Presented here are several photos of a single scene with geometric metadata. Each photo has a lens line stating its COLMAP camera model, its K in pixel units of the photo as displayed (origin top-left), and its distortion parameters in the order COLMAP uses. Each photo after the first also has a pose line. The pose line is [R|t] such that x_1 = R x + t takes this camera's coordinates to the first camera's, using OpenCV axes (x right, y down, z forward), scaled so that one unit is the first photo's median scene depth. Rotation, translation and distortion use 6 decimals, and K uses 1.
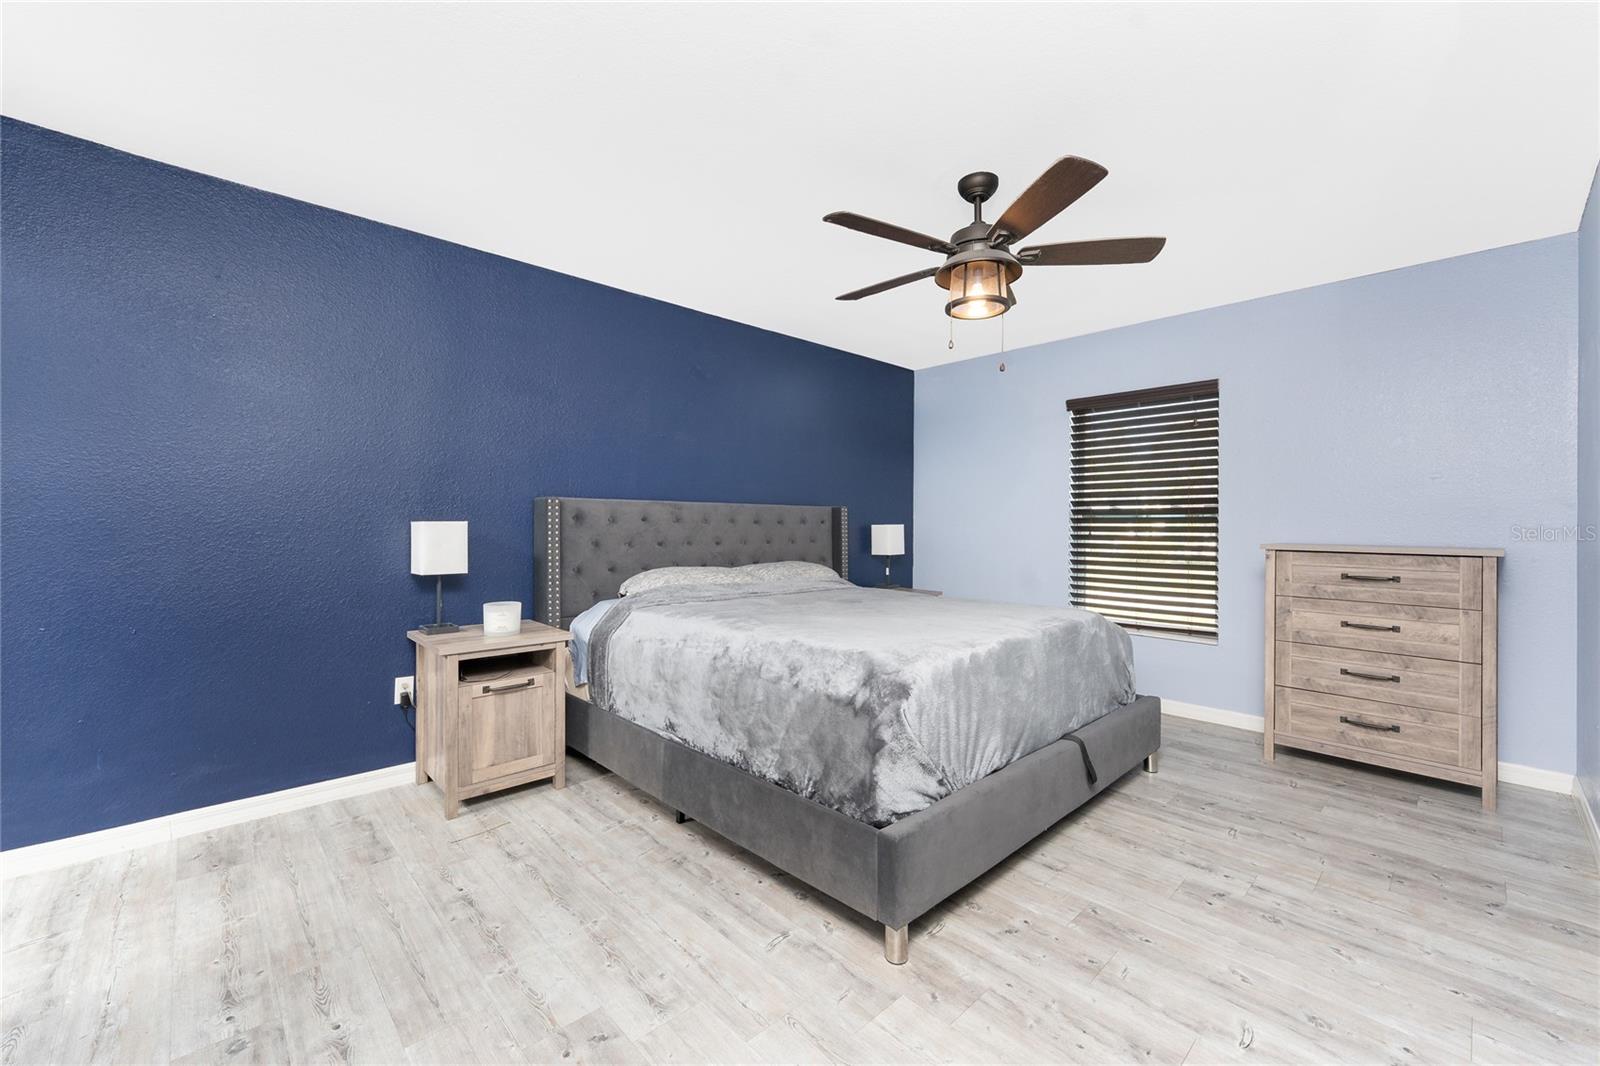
lens RADIAL K [[641.6, 0, 797.6], [0, 641.6, 524.7], [0, 0, 1]] dist [0.003404, 0.000128]
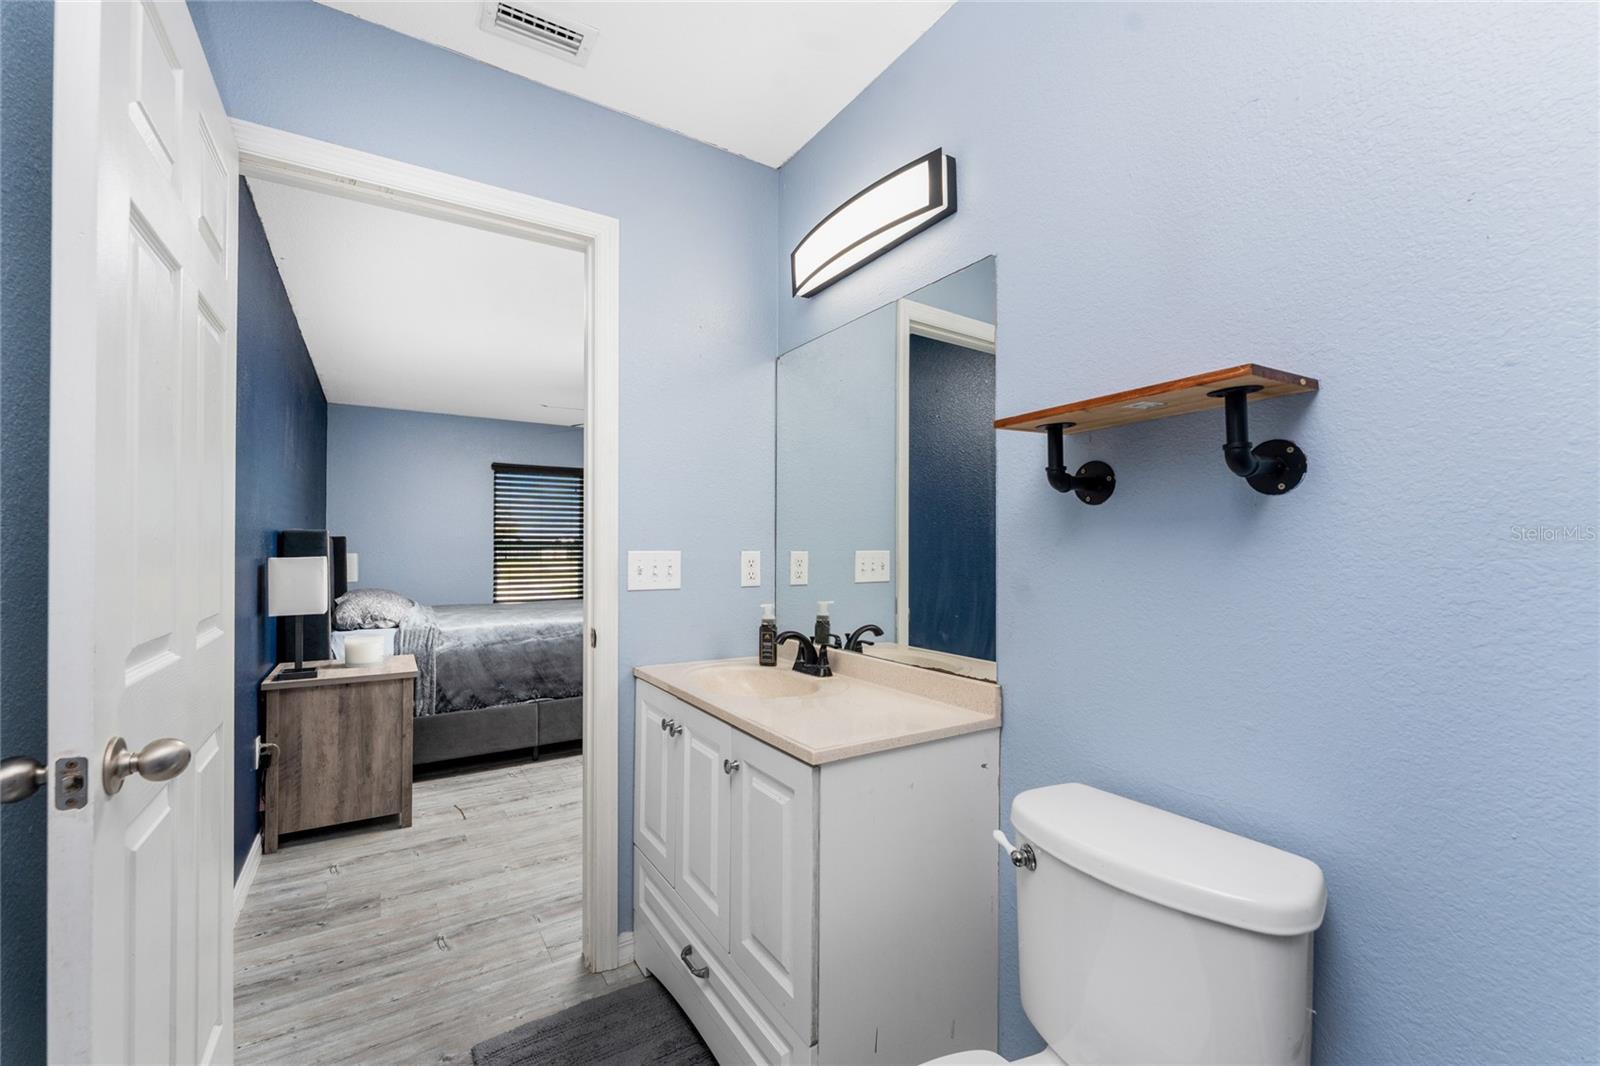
lens RADIAL K [[650.9, 0, 801.5], [0, 650.9, 540.7], [0, 0, 1]] dist [-0.002540, 0.000160]
pose [[0.185715, 0.006897, 0.982579, -1.388838], [0.000251, 0.999975, -0.007066, -0.022627], [-0.982604, 0.001559, 0.185709, 0.118828]]
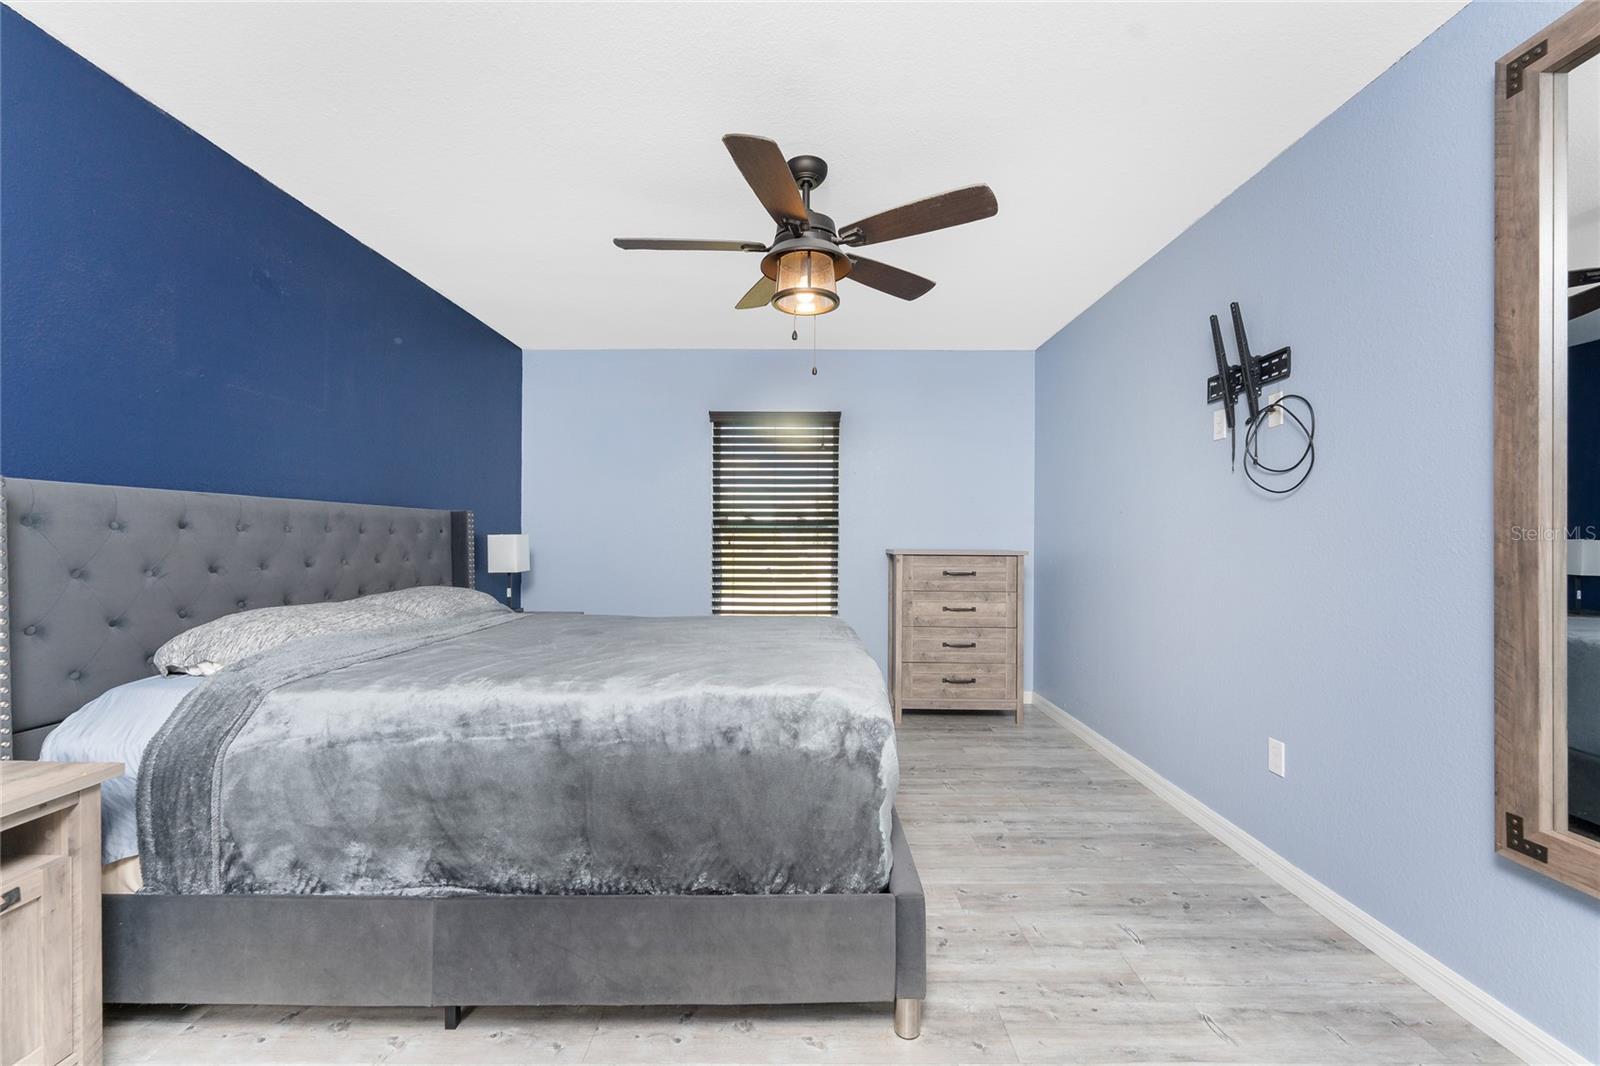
lens RADIAL K [[650.9, 0, 801.5], [0, 650.9, 540.7], [0, 0, 1]] dist [-0.002540, 0.000160]
pose [[0.689771, -0.007708, 0.723987, -0.361256], [0.000277, 0.999946, 0.010382, -0.001357], [-0.724028, -0.006960, 0.689735, 0.309617]]
